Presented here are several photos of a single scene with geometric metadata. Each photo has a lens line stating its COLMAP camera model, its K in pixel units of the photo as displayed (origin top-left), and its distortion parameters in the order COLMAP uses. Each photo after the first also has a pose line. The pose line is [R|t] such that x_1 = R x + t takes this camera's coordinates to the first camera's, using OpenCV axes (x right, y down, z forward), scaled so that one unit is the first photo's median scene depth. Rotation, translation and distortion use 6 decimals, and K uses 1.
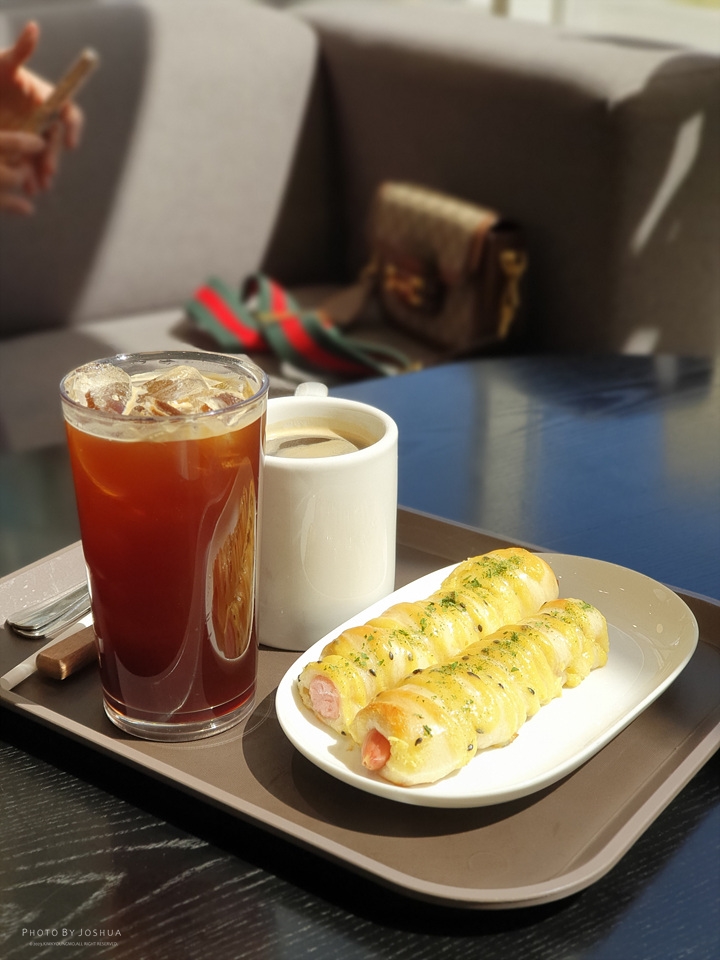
lens RADIAL K [[1450.4, 0, 364.6], [0, 1450.4, 479.9], [0, 0, 1]] dist [0.114295, 0.000000]
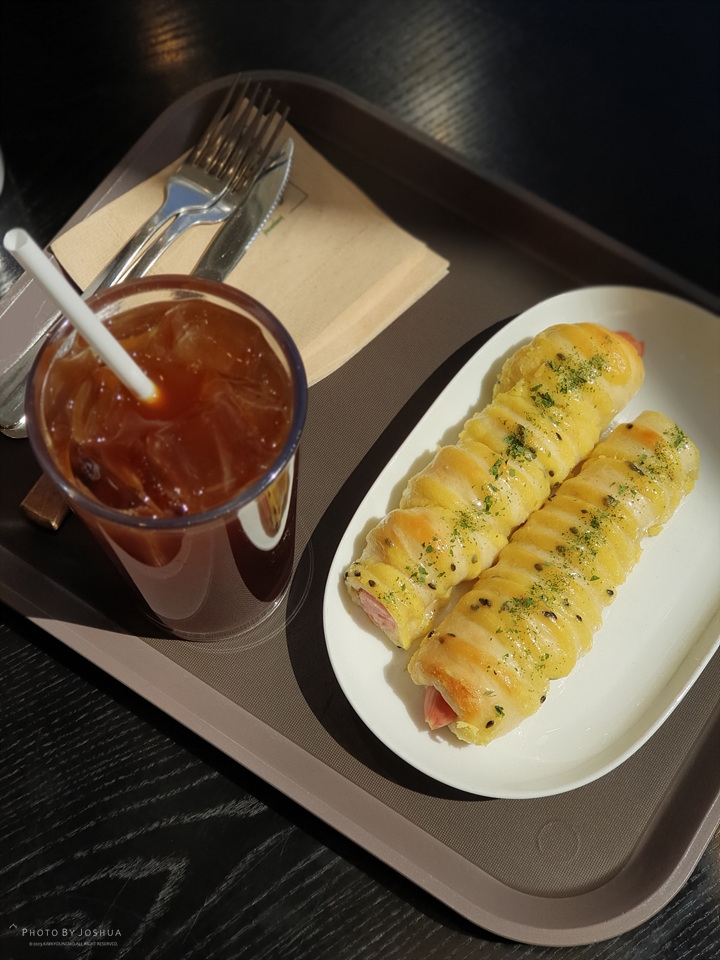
lens RADIAL K [[1450.4, 0, 354.9], [0, 1450.4, 480.6], [0, 0, 1]] dist [0.114295, 0.000000]
pose [[0.999263, -0.030961, 0.022704, -0.059976], [0.006141, 0.712624, 0.701520, -0.538956], [-0.037899, -0.700863, 0.712288, 0.434977]]
